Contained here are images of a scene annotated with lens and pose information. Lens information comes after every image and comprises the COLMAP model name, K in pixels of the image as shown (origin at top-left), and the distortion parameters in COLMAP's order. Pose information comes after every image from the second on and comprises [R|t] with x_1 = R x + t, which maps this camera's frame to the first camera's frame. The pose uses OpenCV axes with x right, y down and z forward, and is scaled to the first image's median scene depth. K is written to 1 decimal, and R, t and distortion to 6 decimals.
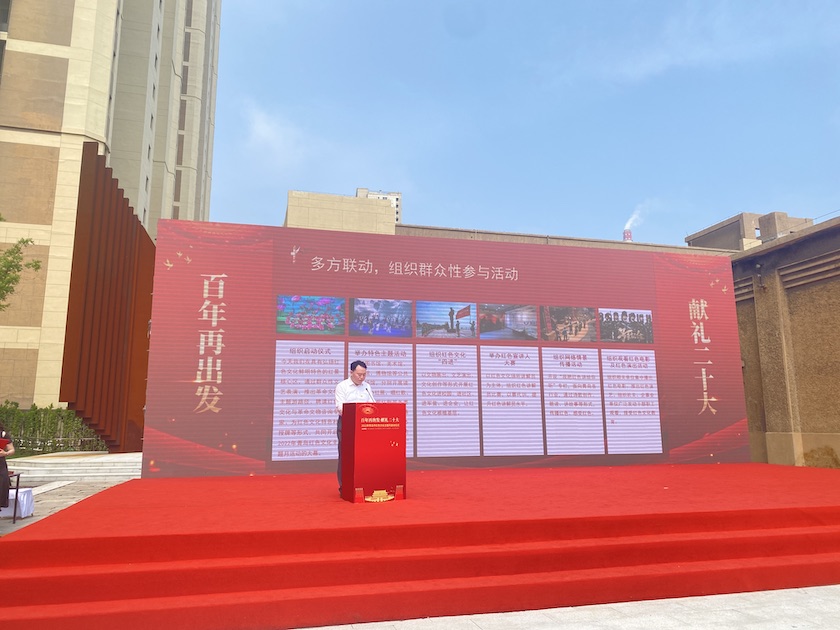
lens RADIAL K [[678.3, 0, 419.3], [0, 678.3, 298.1], [0, 0, 1]] dist [0.069183, -0.080920]
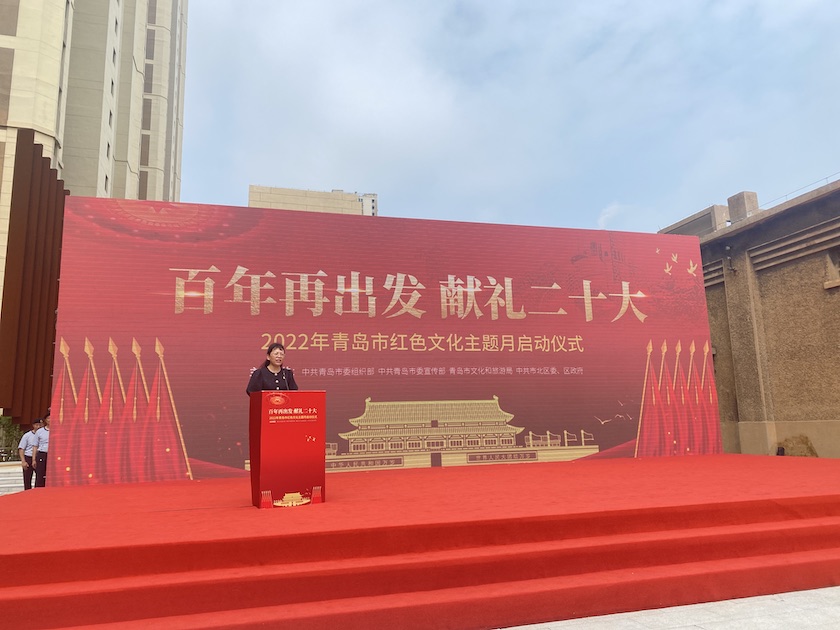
lens RADIAL K [[676.1, 0, 424.3], [0, 676.1, 301.6], [0, 0, 1]] dist [0.066020, -0.076902]
pose [[0.999235, -0.016461, 0.035471, 0.036136], [0.016449, 0.999865, 0.000647, 0.019891], [-0.035477, -0.000063, 0.999370, 0.063814]]
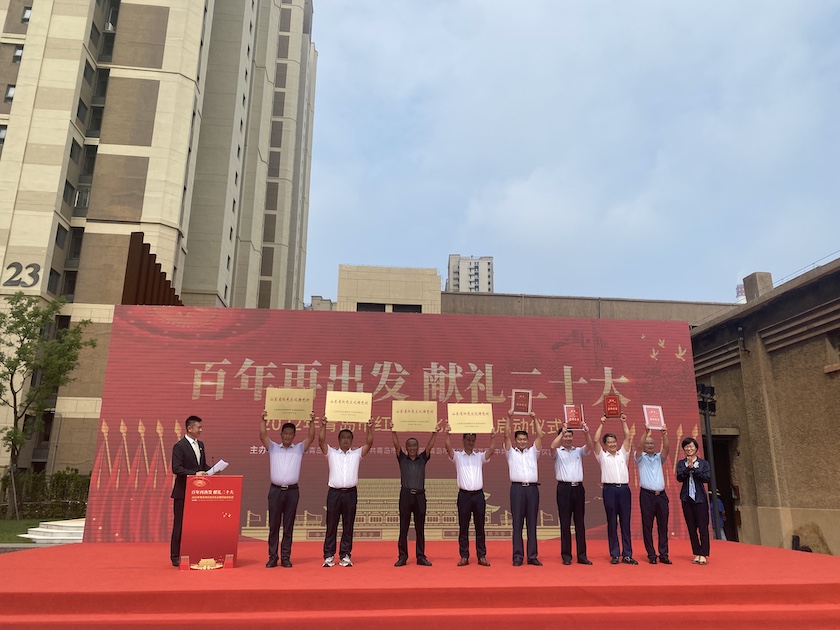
lens RADIAL K [[678.3, 0, 419.3], [0, 678.3, 298.1], [0, 0, 1]] dist [0.069183, -0.080920]
pose [[0.986215, -0.035116, -0.161703, 0.205743], [0.020103, 0.995411, -0.093559, -0.008617], [0.164246, 0.089019, 0.982394, -0.019512]]
